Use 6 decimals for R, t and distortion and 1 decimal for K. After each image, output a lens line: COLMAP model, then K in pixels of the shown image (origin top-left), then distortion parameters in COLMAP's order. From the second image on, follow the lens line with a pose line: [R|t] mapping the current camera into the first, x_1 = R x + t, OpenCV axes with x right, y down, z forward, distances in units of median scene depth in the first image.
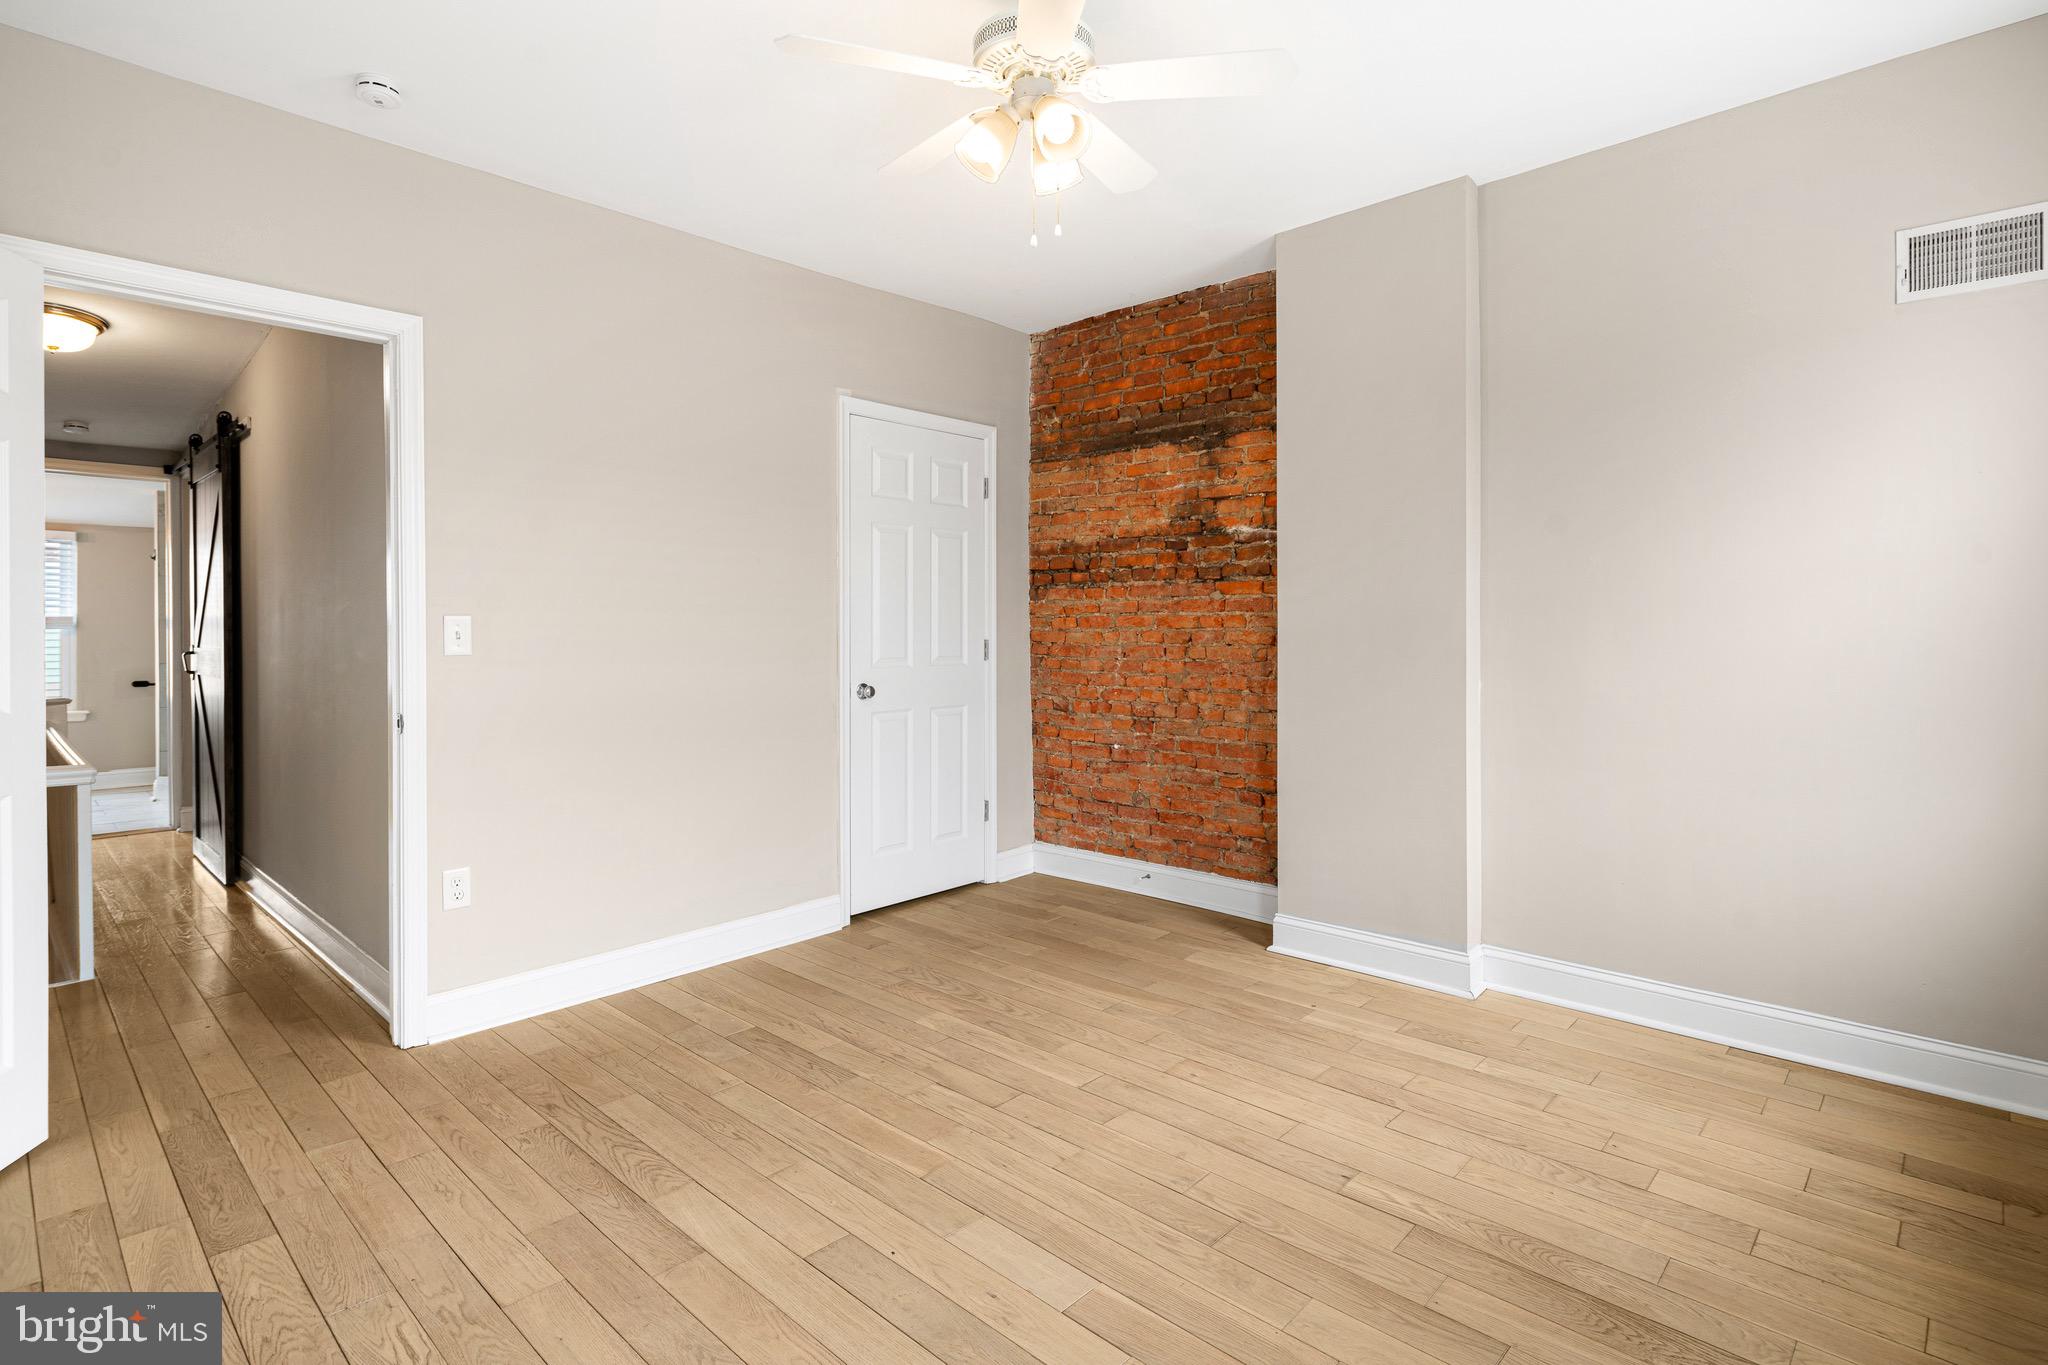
lens RADIAL K [[1027.5, 0, 1013.8], [0, 1027.5, 641.6], [0, 0, 1]] dist [0.000840, -0.001875]
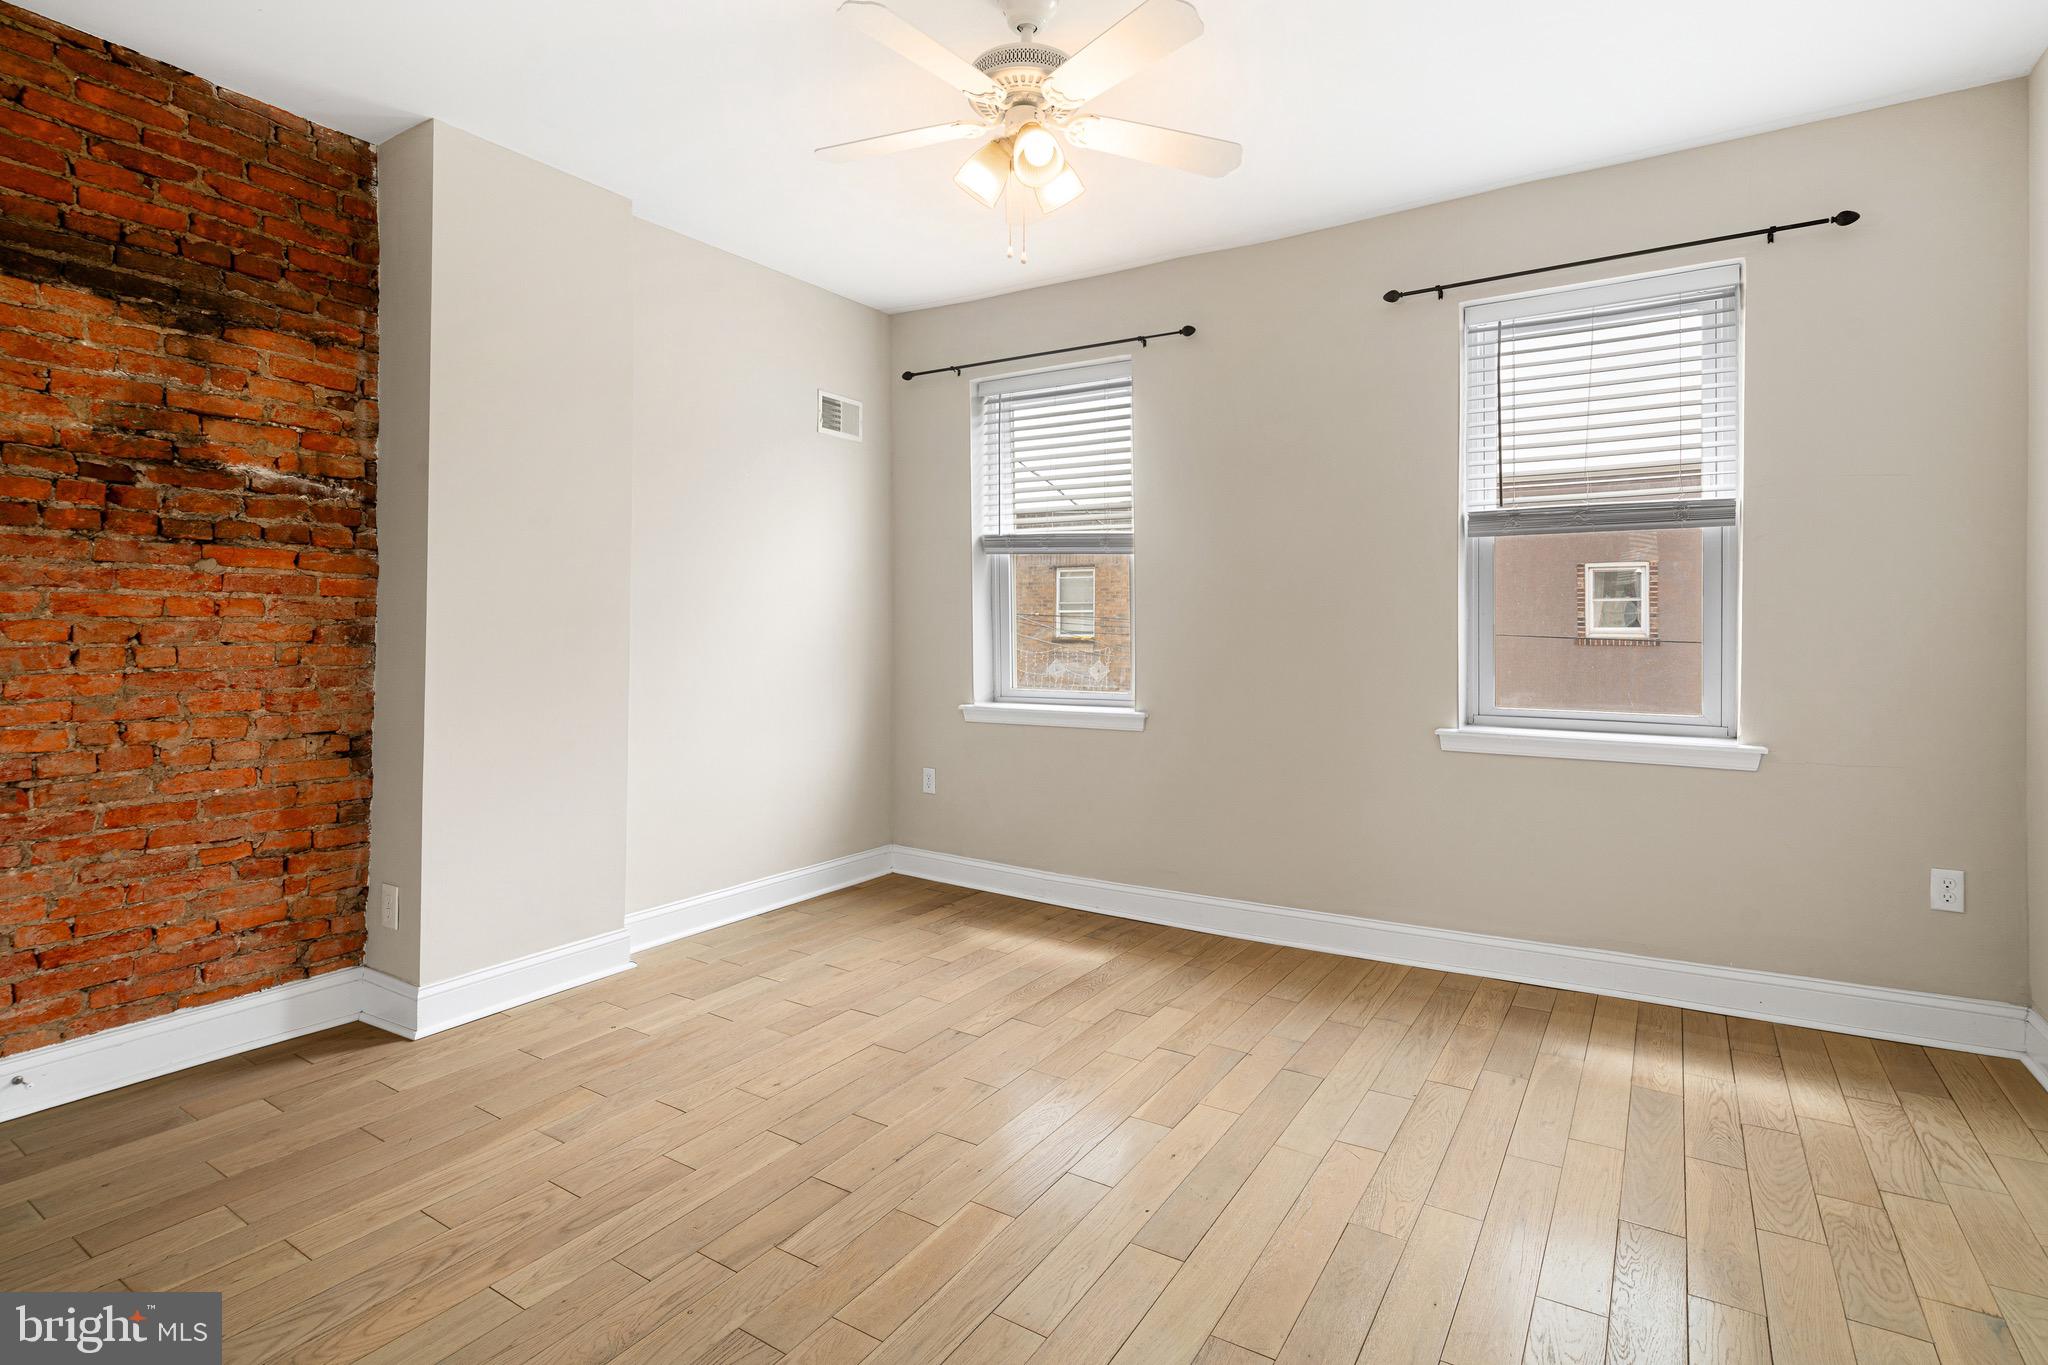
lens RADIAL K [[1027.5, 0, 1024.6], [0, 1027.5, 628.6], [0, 0, 1]] dist [0.000840, -0.001875]
pose [[-0.215780, 0.002561, 0.976439, -0.536383], [0.009331, 0.999956, -0.000561, -0.001013], [-0.976397, 0.008990, -0.215794, 0.643819]]
